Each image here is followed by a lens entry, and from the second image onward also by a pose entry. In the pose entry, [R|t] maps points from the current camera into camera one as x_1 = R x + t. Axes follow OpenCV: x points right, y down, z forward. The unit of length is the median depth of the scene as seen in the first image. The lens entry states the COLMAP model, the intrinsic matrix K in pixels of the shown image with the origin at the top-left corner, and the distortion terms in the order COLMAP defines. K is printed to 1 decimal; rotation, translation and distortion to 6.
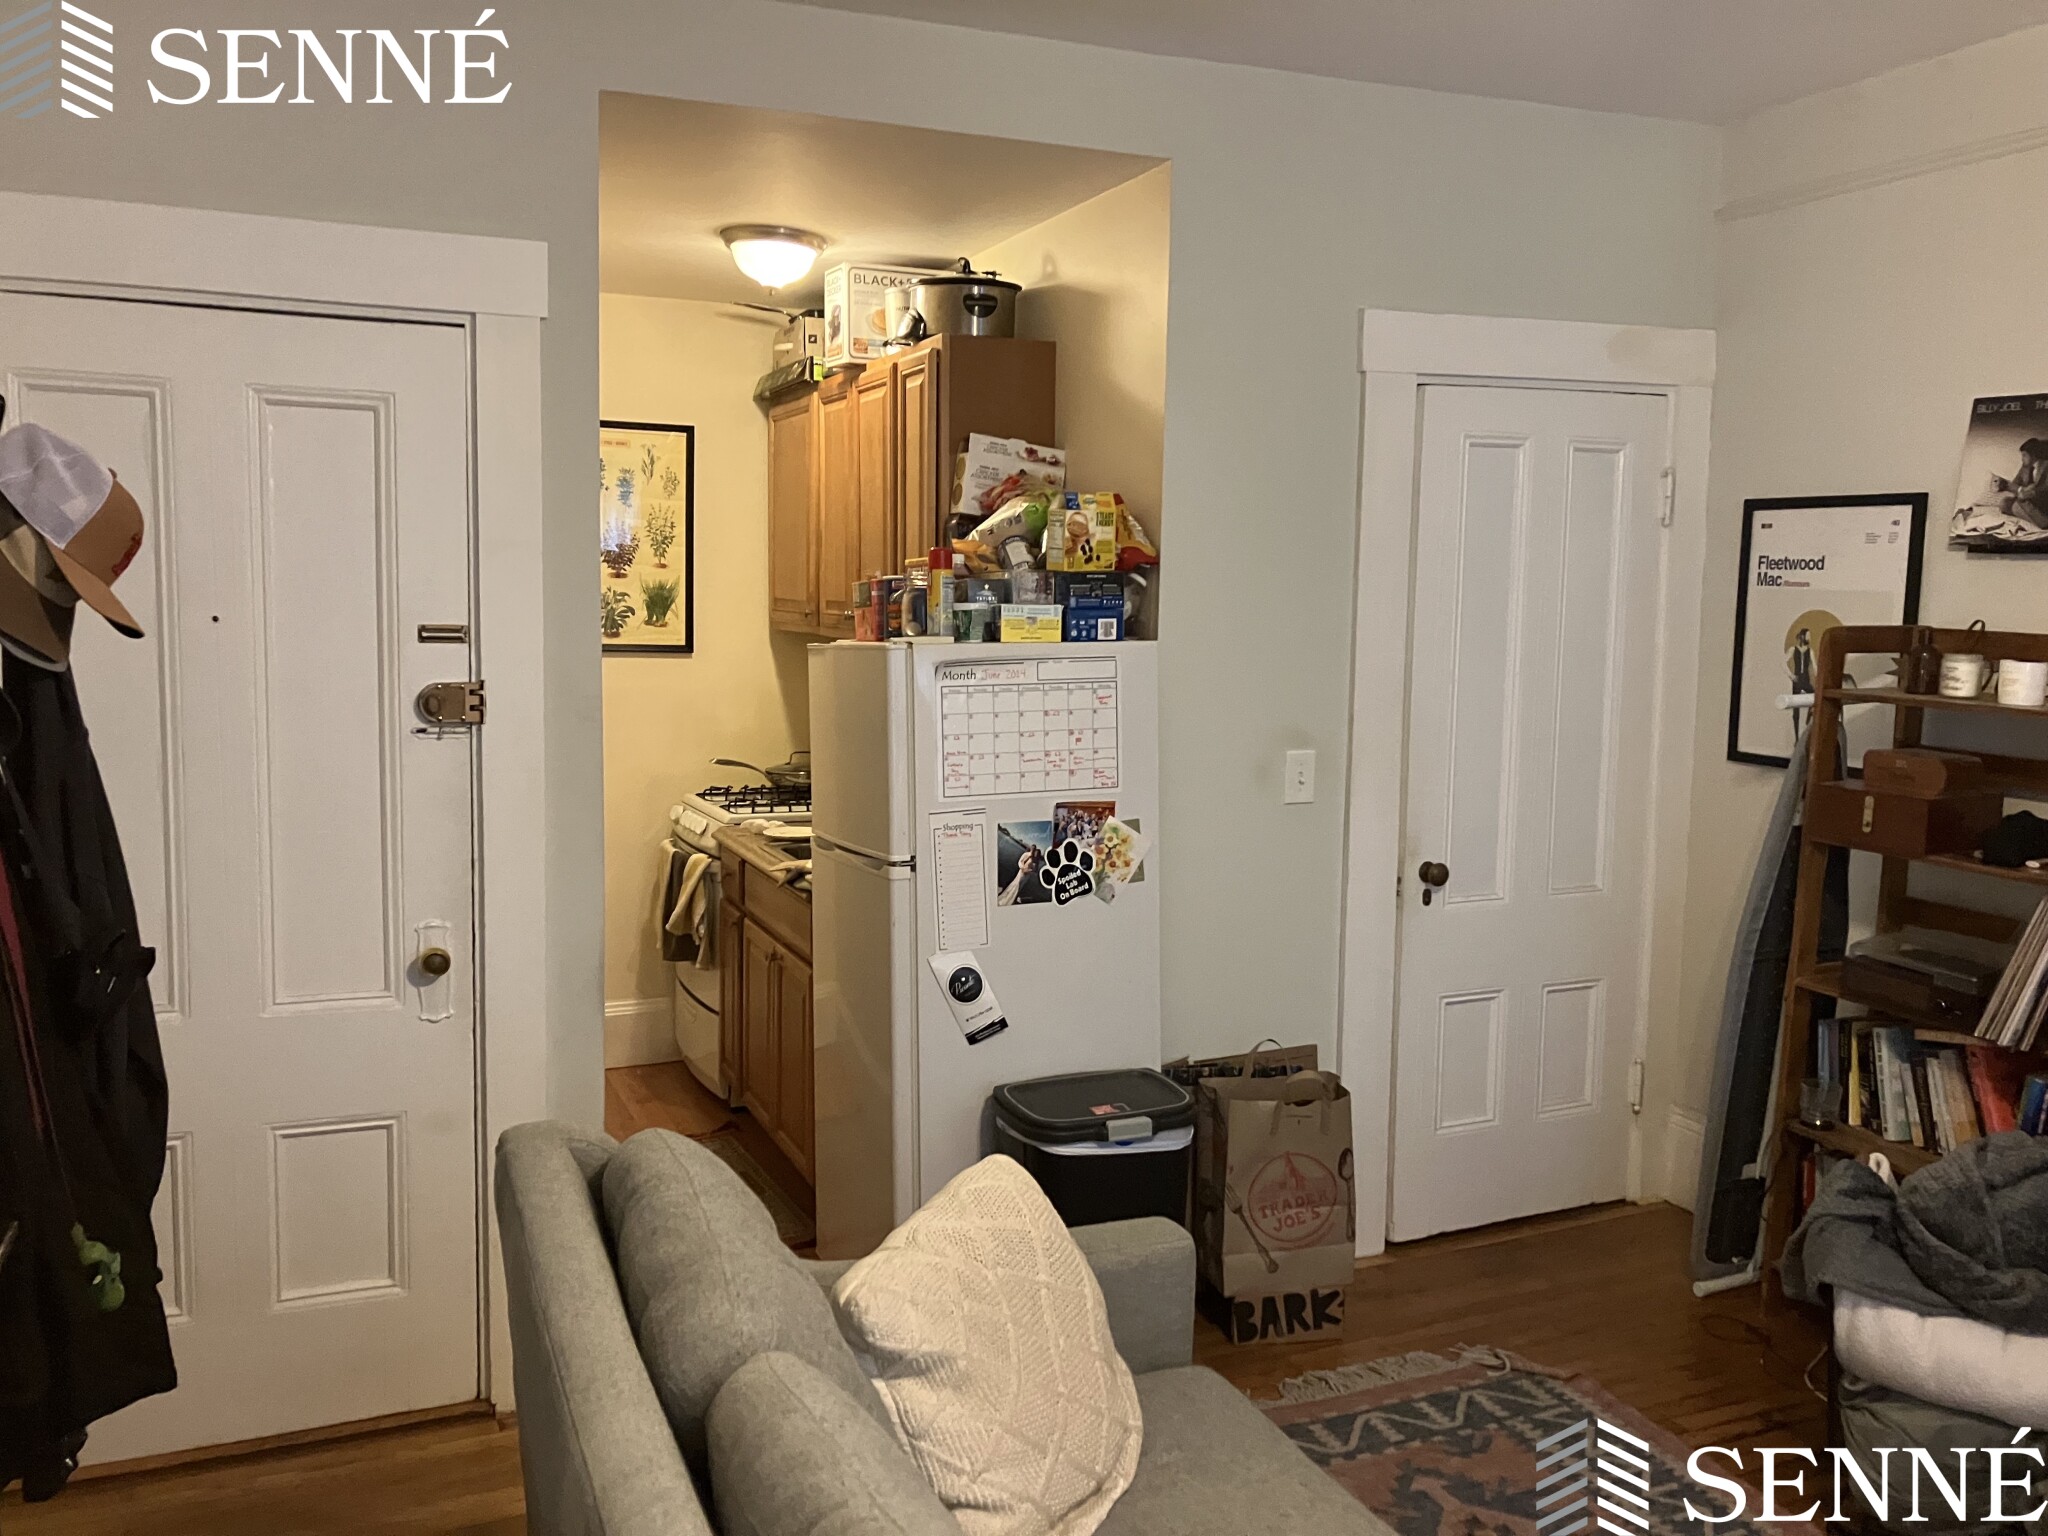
lens RADIAL K [[1676.9, 0, 1024.0], [0, 1676.9, 768.0], [0, 0, 1]] dist [0.059681, -0.001249]
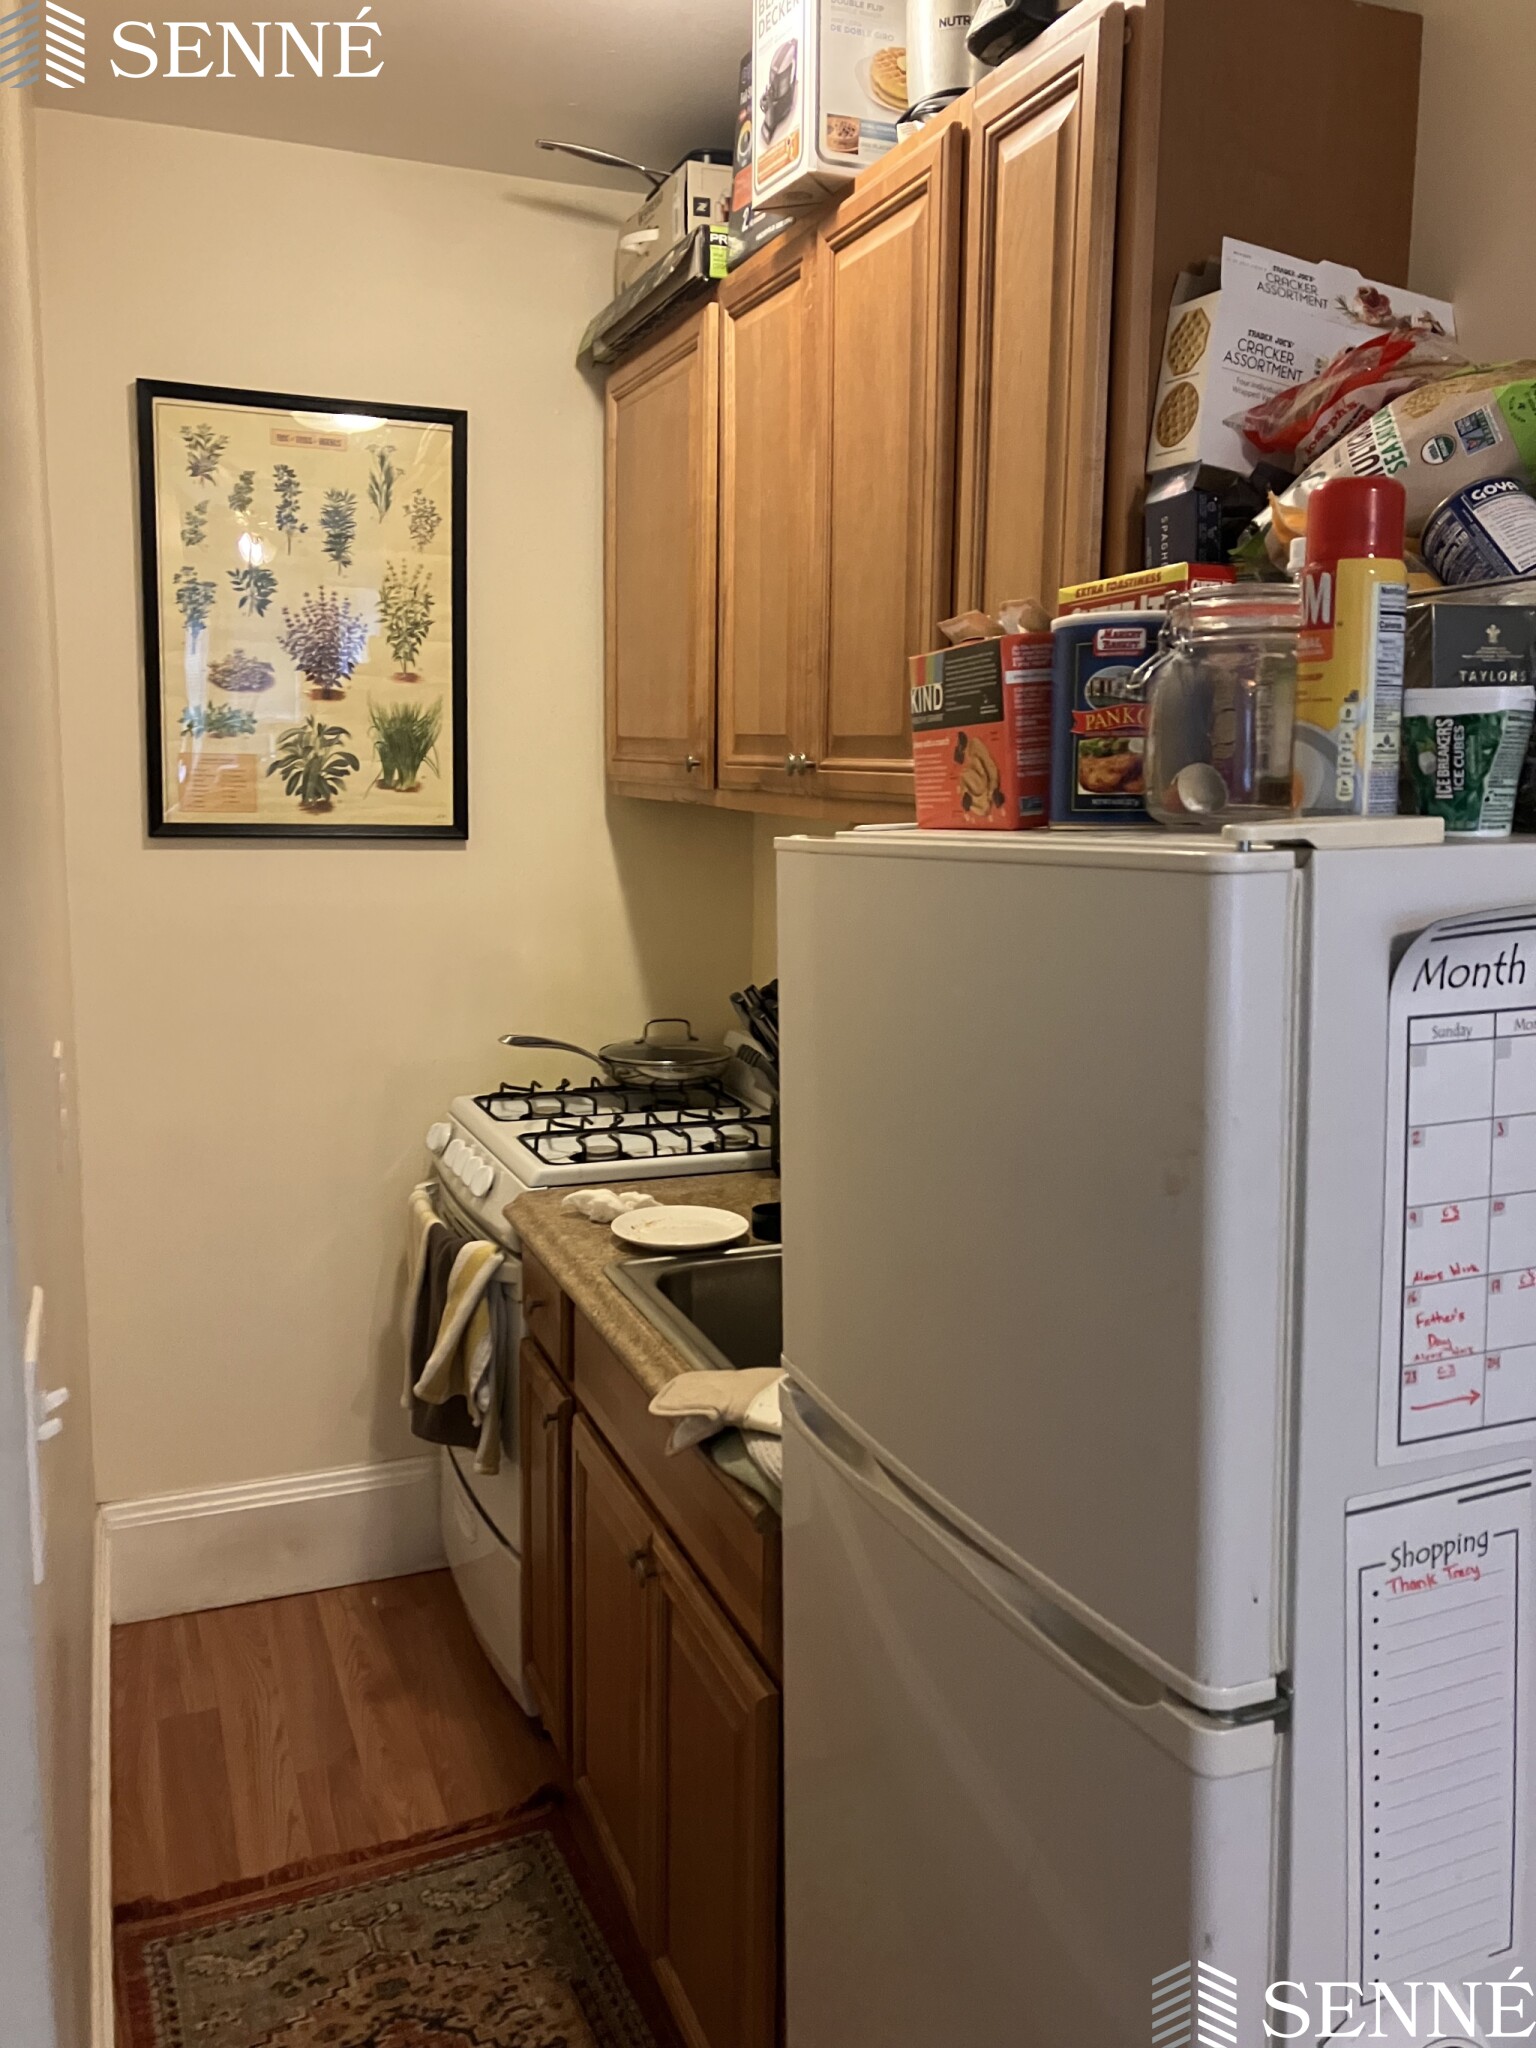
lens RADIAL K [[1709.1, 0, 768.0], [0, 1709.1, 1024.0], [0, 0, 1]] dist [0.001509, -0.003771]
pose [[0.999554, 0.002945, -0.029716, -0.090705], [-0.001482, 0.998790, 0.049163, -0.039607], [0.029825, -0.049097, 0.998349, 0.489364]]
